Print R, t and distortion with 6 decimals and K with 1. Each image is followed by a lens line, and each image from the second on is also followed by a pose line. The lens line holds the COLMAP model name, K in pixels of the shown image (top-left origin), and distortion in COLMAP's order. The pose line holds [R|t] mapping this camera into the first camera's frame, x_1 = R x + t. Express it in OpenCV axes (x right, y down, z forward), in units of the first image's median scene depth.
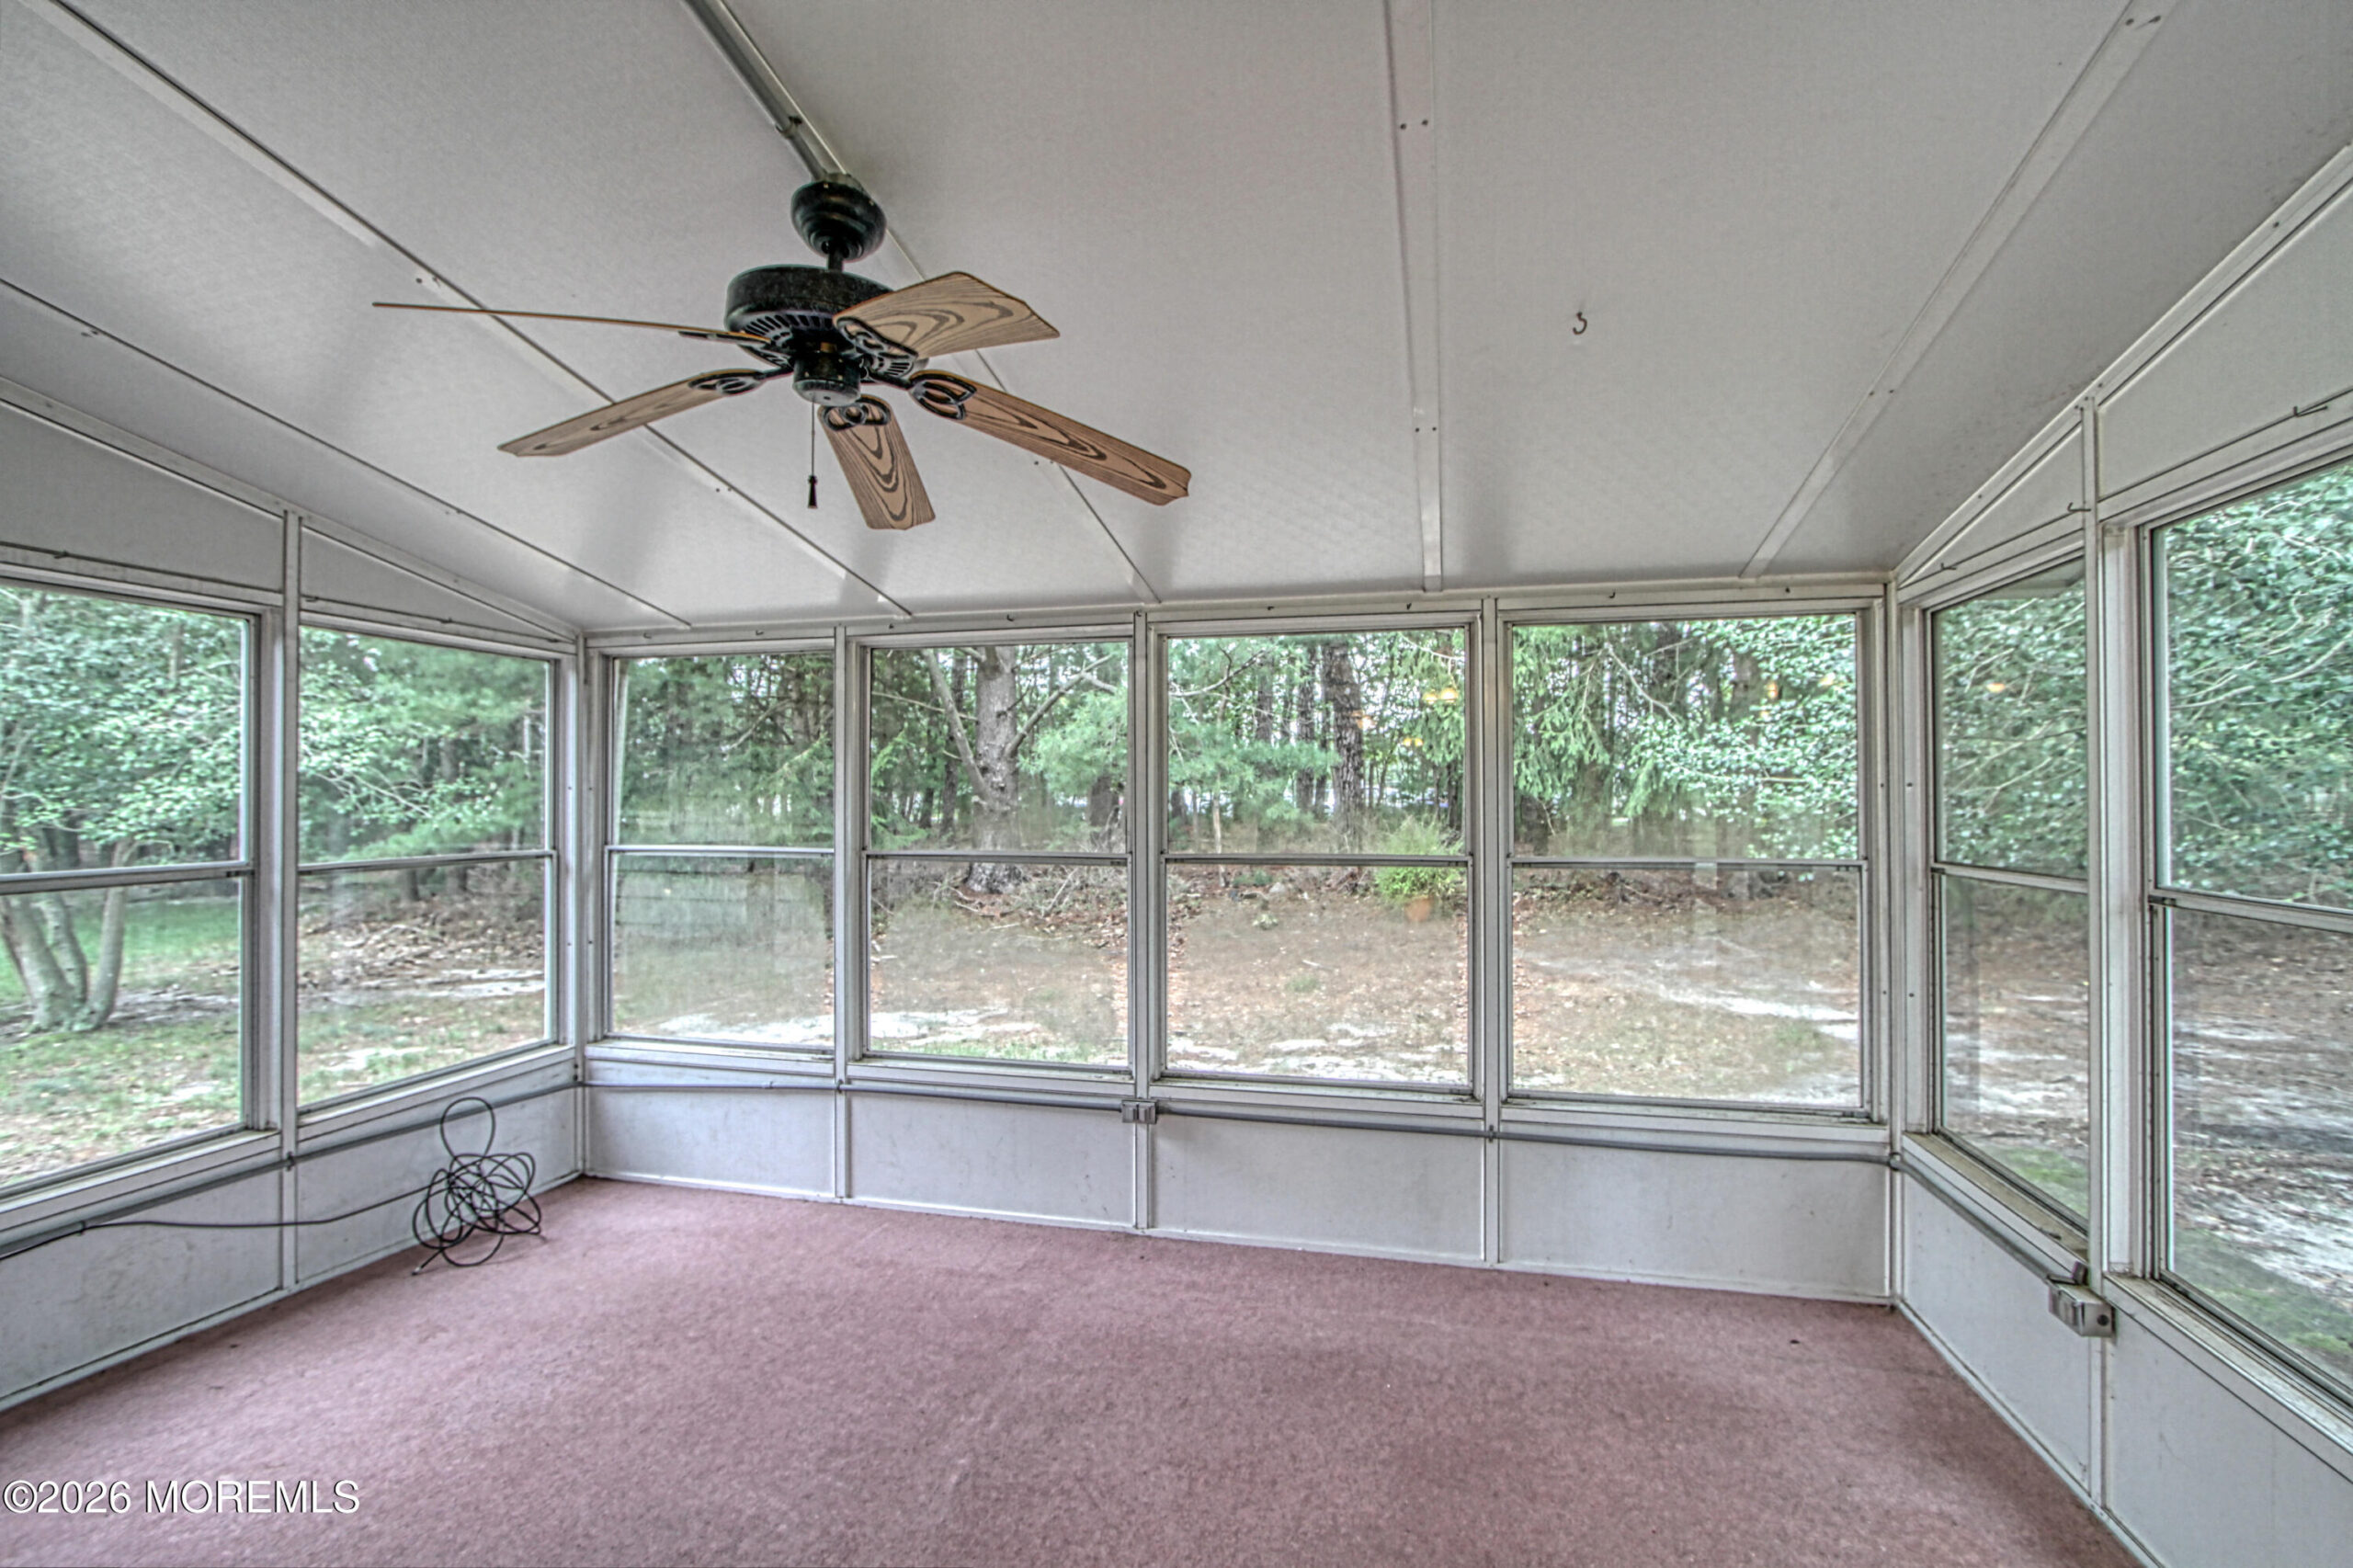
lens RADIAL K [[1111.8, 0, 1181.4], [0, 1111.8, 789.8], [0, 0, 1]] dist [-0.017223, 0.002358]
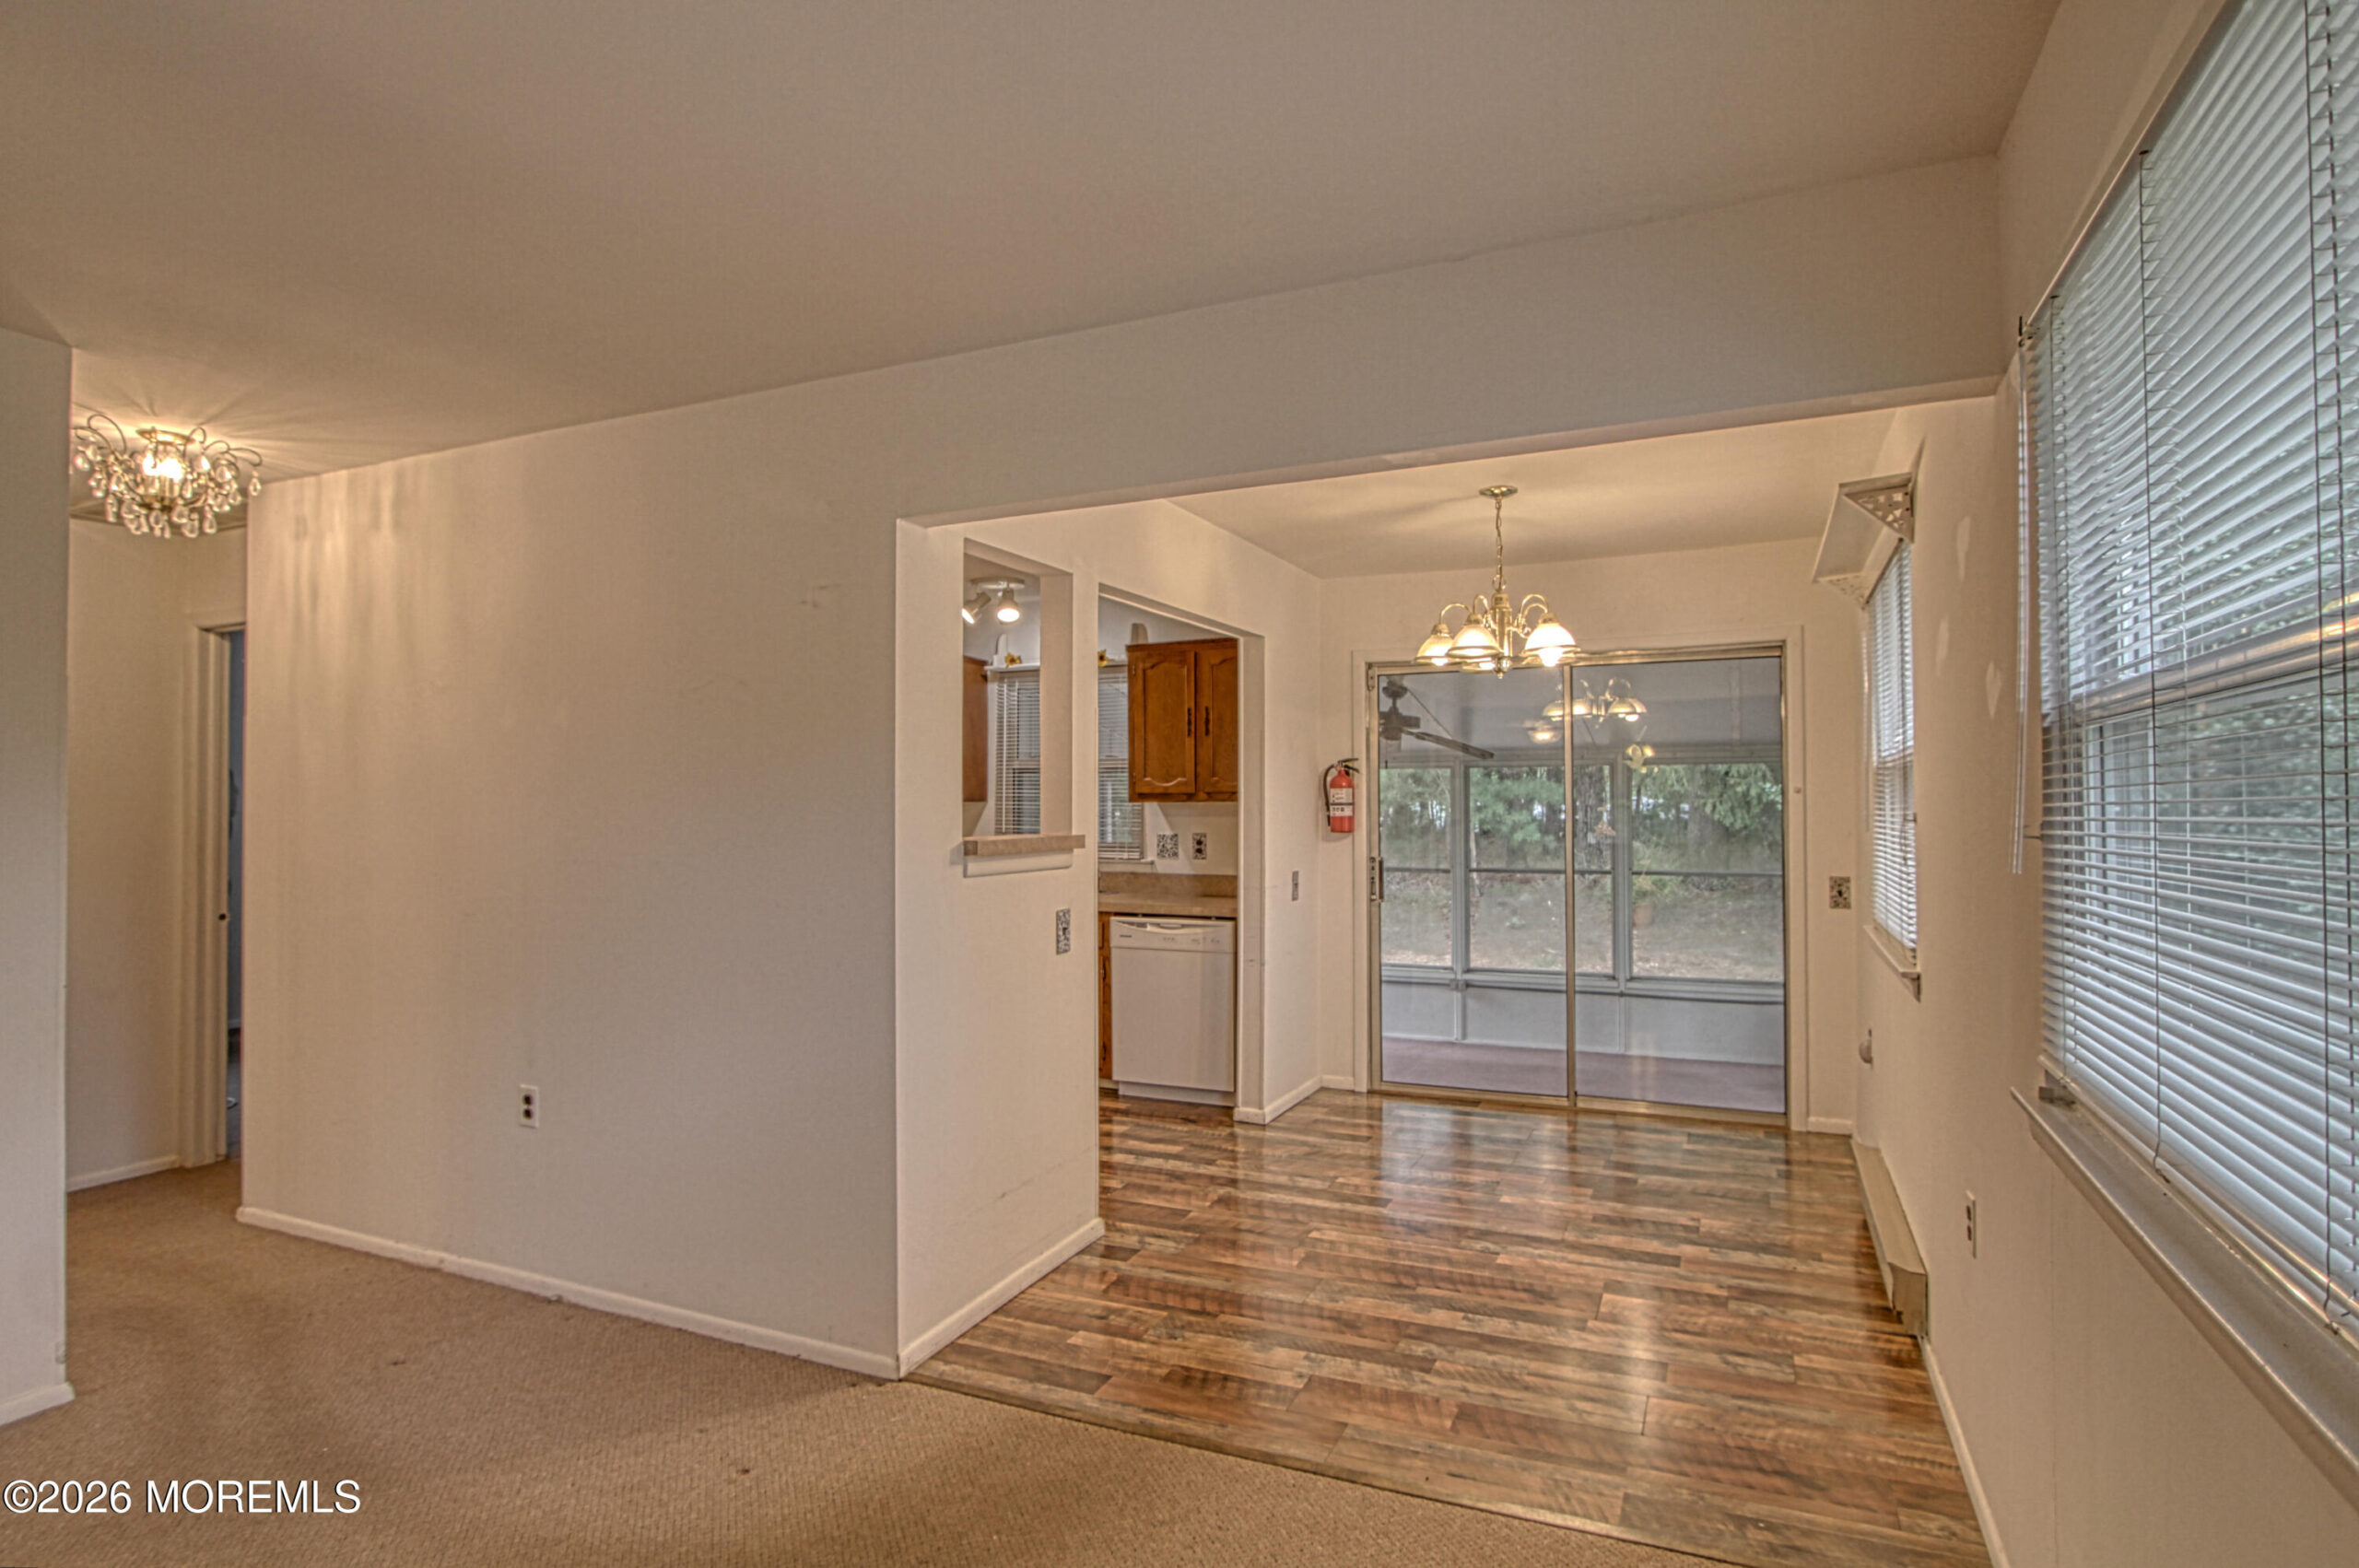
lens RADIAL K [[1202.3, 0, 1166.5], [0, 1202.3, 787.9], [0, 0, 1]] dist [-0.015650, 0.000518]
pose [[0.979196, -0.009594, -0.202692, -0.113690], [0.007307, 0.999901, -0.012031, -0.075161], [0.202787, 0.010299, 0.979169, -1.399781]]
